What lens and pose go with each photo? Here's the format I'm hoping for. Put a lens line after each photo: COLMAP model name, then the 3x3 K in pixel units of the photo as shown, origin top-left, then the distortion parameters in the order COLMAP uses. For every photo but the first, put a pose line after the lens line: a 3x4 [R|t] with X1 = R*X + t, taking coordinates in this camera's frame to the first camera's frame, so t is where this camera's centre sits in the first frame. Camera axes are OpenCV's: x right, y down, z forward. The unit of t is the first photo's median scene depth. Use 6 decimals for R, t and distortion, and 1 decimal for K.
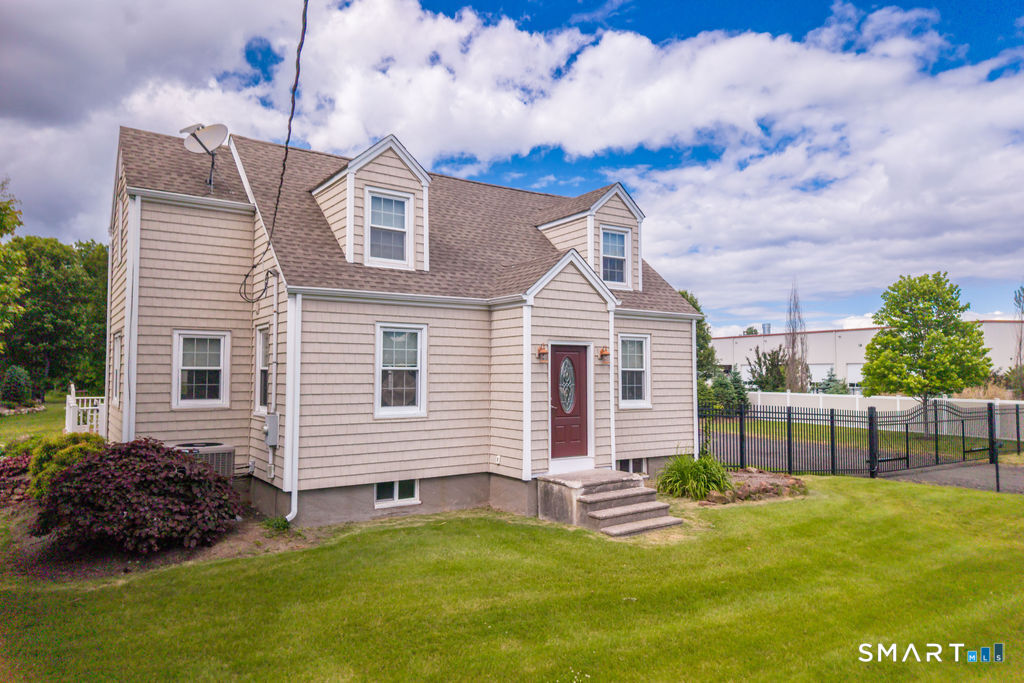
lens RADIAL K [[687.6, 0, 516.4], [0, 687.6, 339.8], [0, 0, 1]] dist [0.127331, -0.004840]
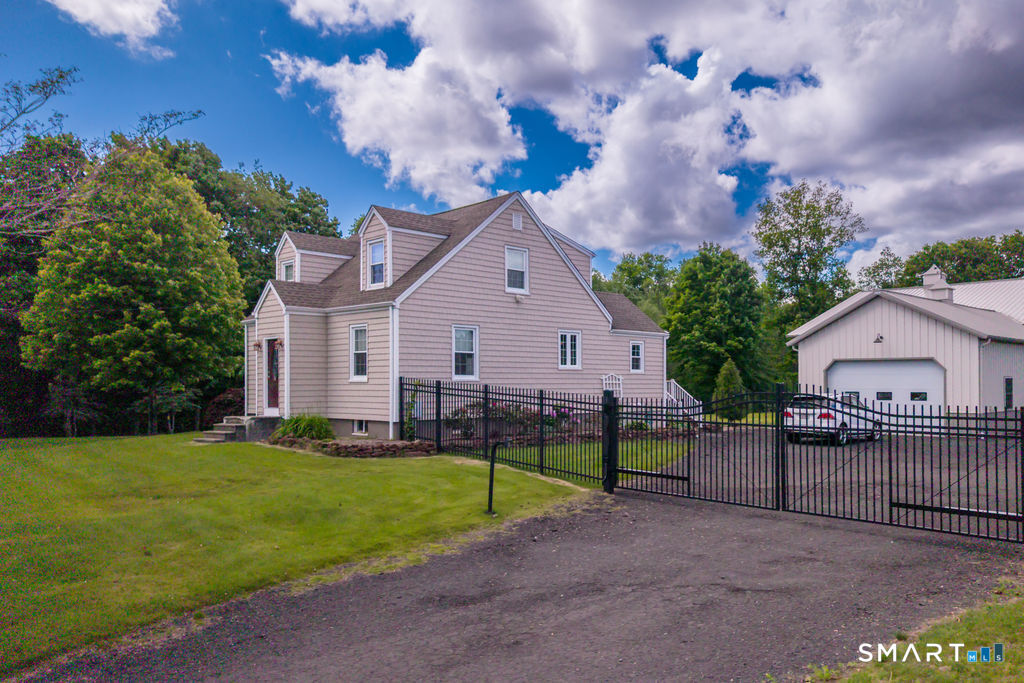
lens RADIAL K [[687.6, 0, 509.9], [0, 687.6, 350.1], [0, 0, 1]] dist [0.127331, -0.004840]
pose [[0.218552, -0.010542, -0.975768, 1.559329], [0.064779, 0.997893, 0.003728, 0.054159], [0.973673, -0.064024, 0.218774, 1.018370]]
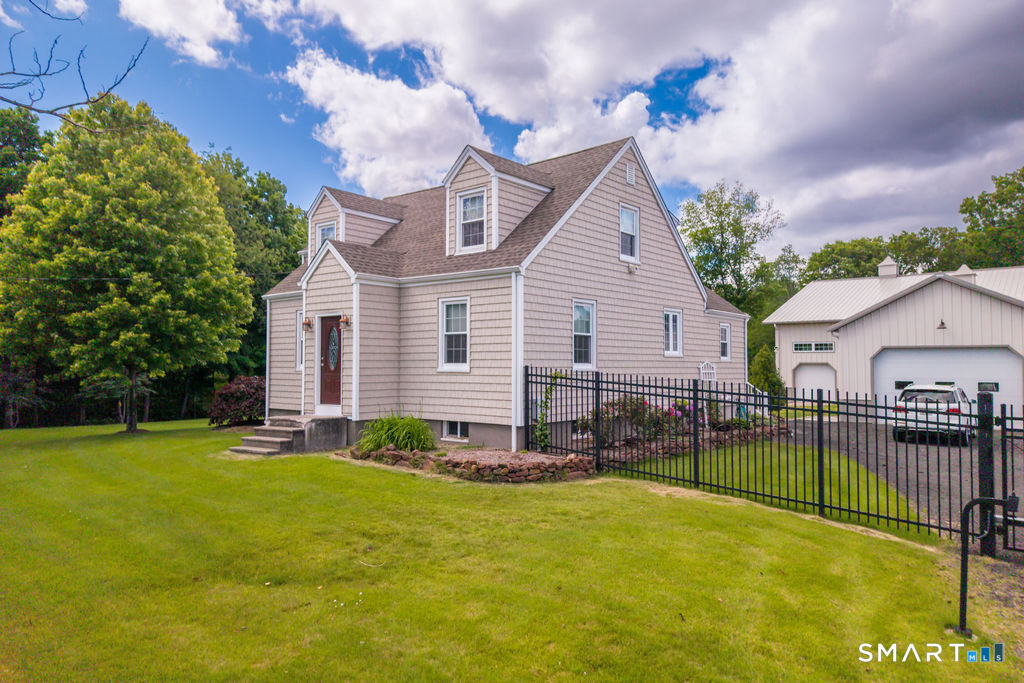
lens RADIAL K [[687.6, 0, 521.1], [0, 687.6, 314.0], [0, 0, 1]] dist [0.127331, -0.004840]
pose [[0.303678, -0.039605, -0.951951, 1.103924], [0.059990, 0.997948, -0.022382, 0.042029], [0.950884, -0.050311, 0.305431, 0.754171]]
